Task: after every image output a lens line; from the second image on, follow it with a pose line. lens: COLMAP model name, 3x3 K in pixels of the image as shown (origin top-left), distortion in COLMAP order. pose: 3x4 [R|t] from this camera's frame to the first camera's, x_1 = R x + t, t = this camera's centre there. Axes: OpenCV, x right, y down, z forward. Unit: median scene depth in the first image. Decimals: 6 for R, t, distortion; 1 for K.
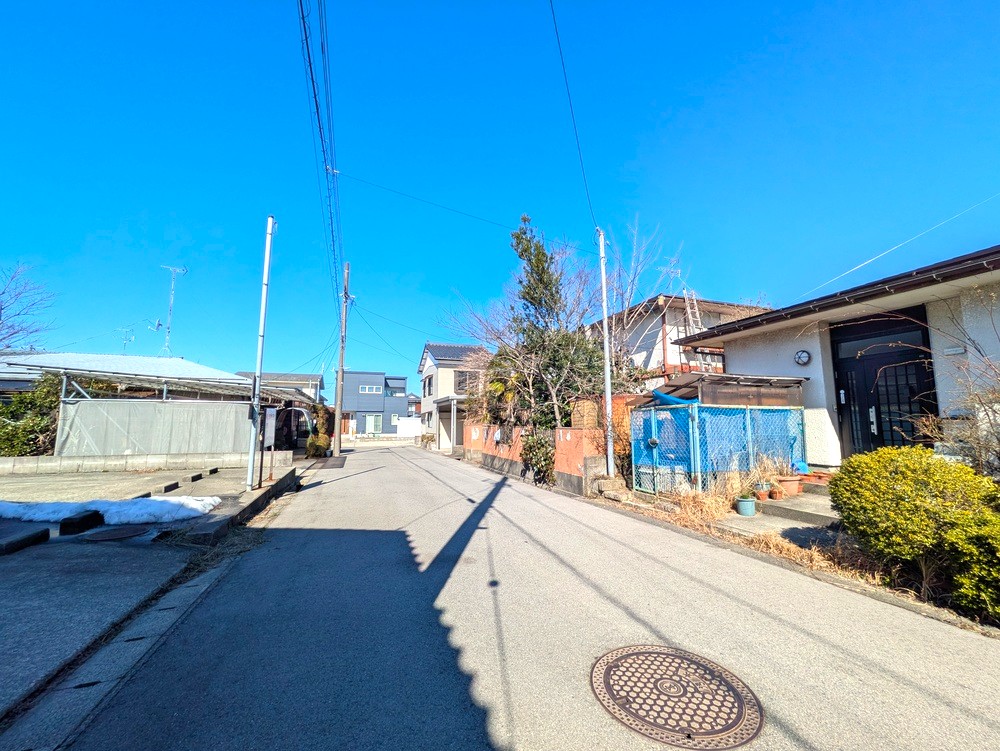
lens RADIAL K [[397.1, 0, 499.1], [0, 397.1, 377.5], [0, 0, 1]] dist [0.001214, 0.000305]
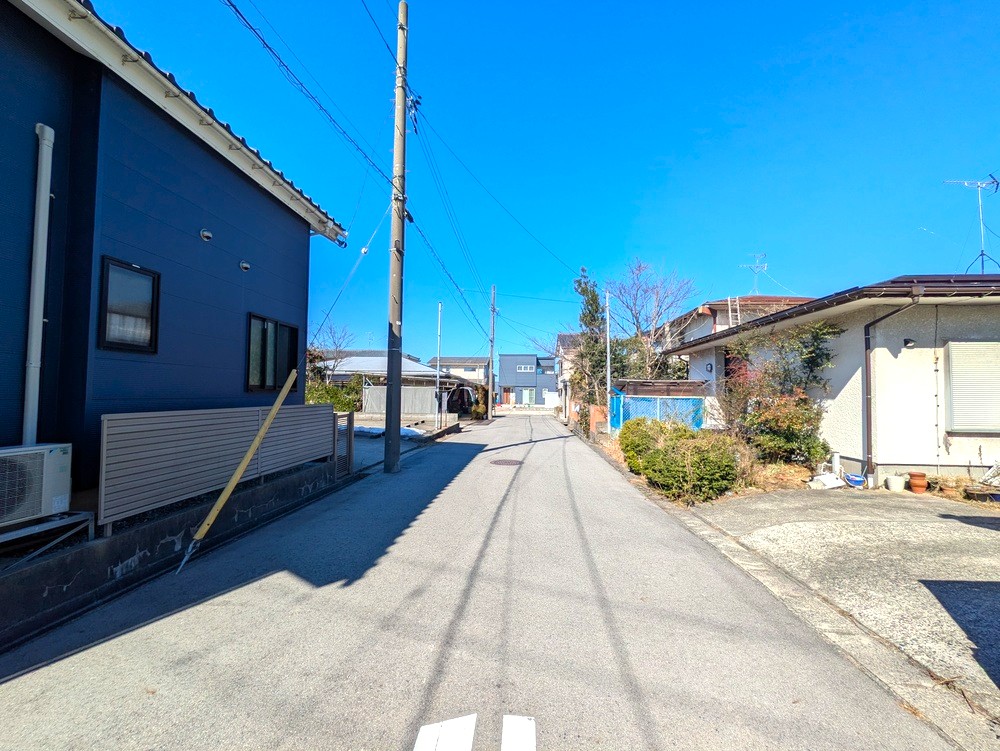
lens RADIAL K [[397.1, 0, 500.9], [0, 397.1, 377.6], [0, 0, 1]] dist [0.001214, 0.000305]
pose [[0.912840, -0.005191, -0.408285, 0.322600], [0.035076, 0.997220, 0.065744, -0.075096], [0.406808, -0.074335, 0.910484, -0.453978]]
